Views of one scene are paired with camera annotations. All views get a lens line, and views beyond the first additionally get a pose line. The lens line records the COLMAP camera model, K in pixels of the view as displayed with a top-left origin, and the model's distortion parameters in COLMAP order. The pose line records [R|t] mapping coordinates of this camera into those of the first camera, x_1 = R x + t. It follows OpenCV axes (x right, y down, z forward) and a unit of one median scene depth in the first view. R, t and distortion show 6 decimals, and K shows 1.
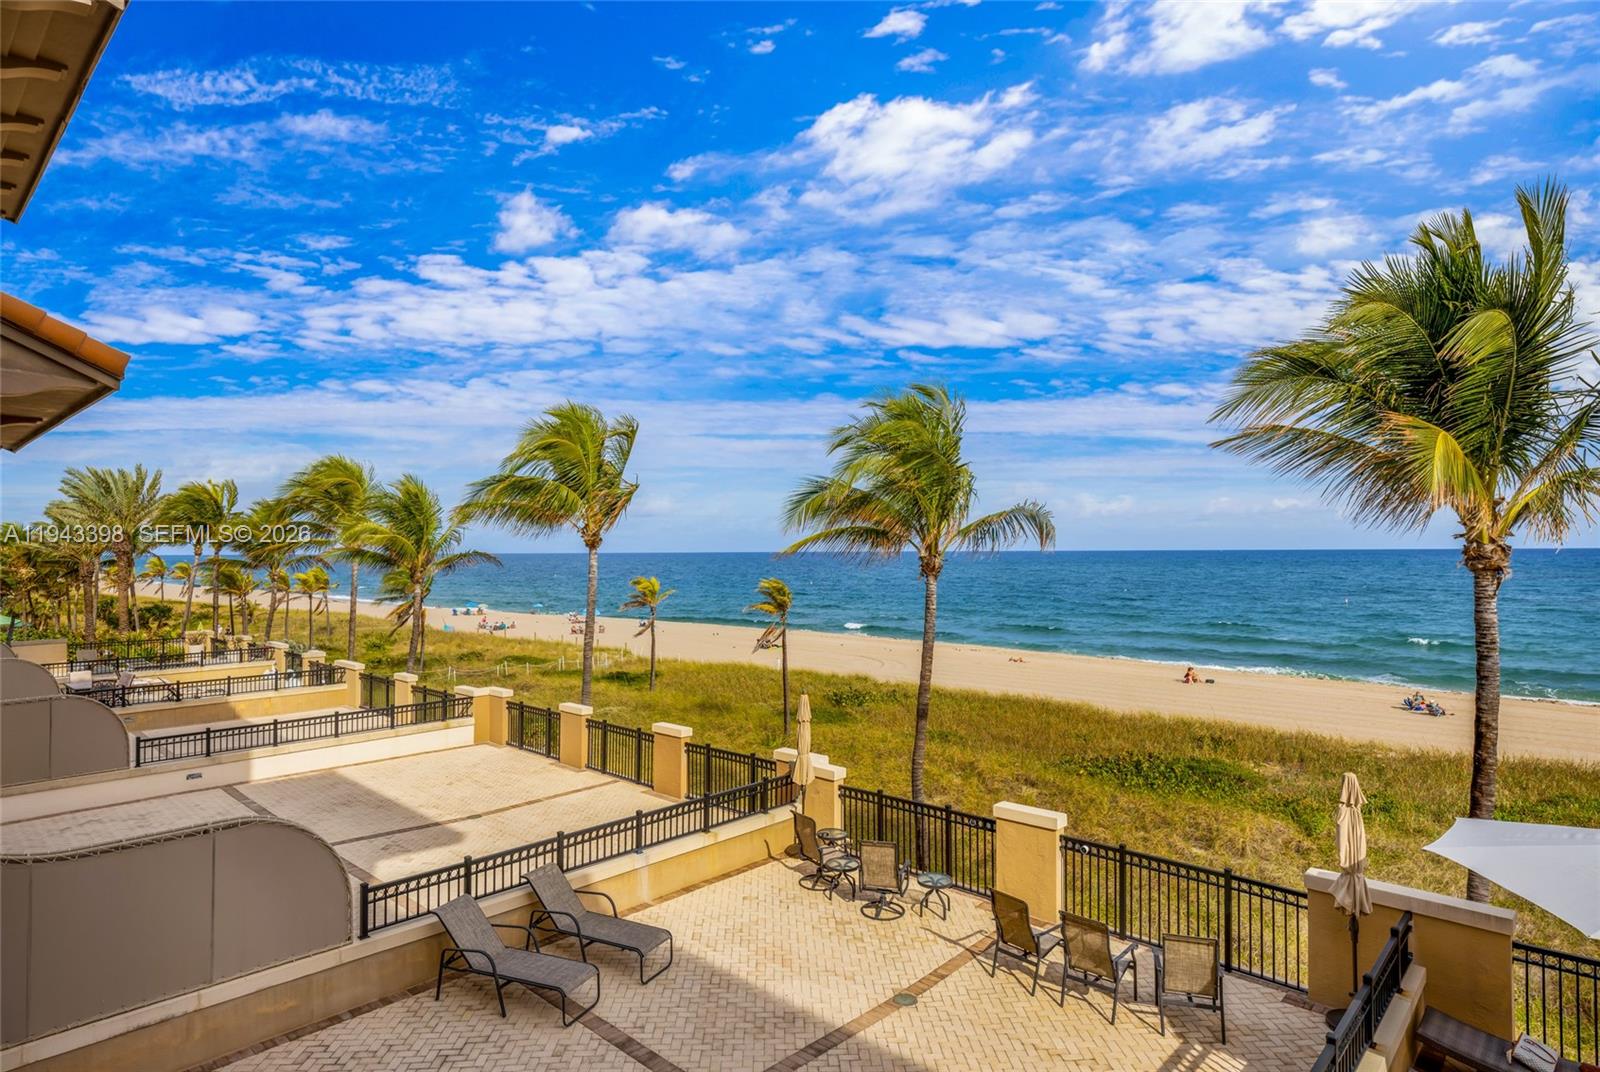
lens RADIAL K [[883.4, 0, 800.0], [0, 883.4, 536.0], [0, 0, 1]] dist [-0.009835, -0.000886]
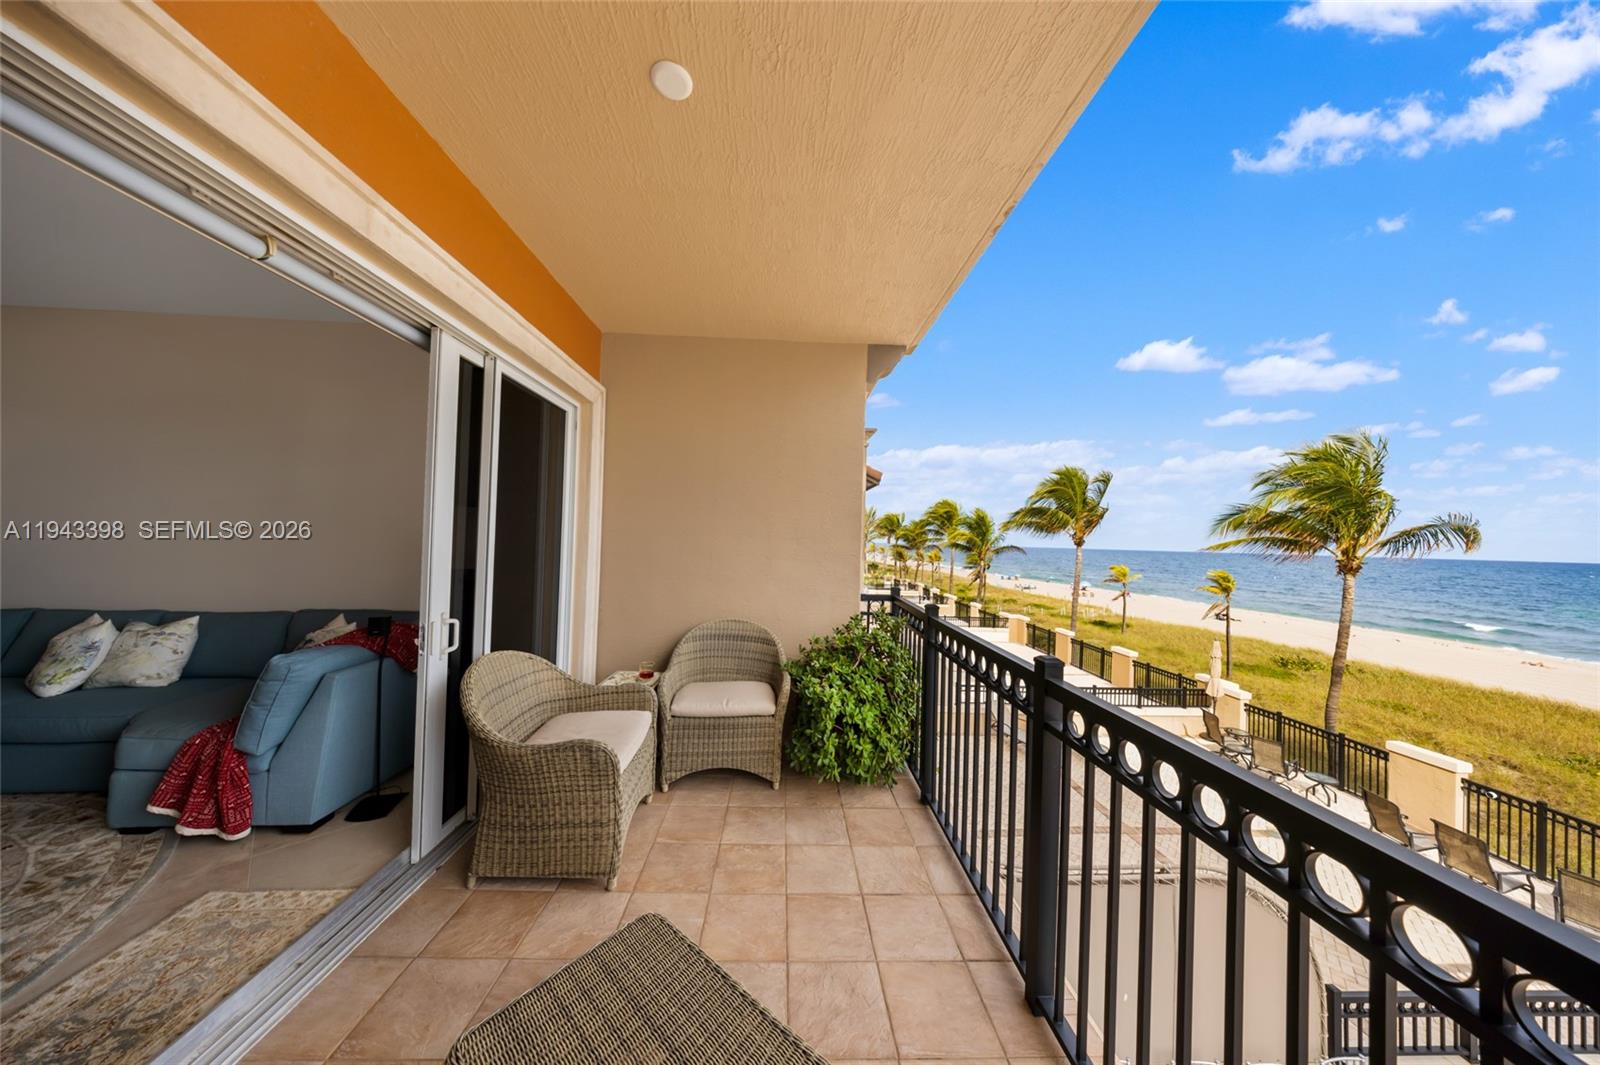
lens RADIAL K [[469.2, 0, 799.9], [0, 469.2, 526.7], [0, 0, 1]] dist [-0.000005, 0.000042]
pose [[0.709154, 0.004913, -0.705037, 0.042377], [-0.019801, 0.999720, -0.012950, -0.001900], [0.704776, 0.023144, 0.709052, -0.091342]]
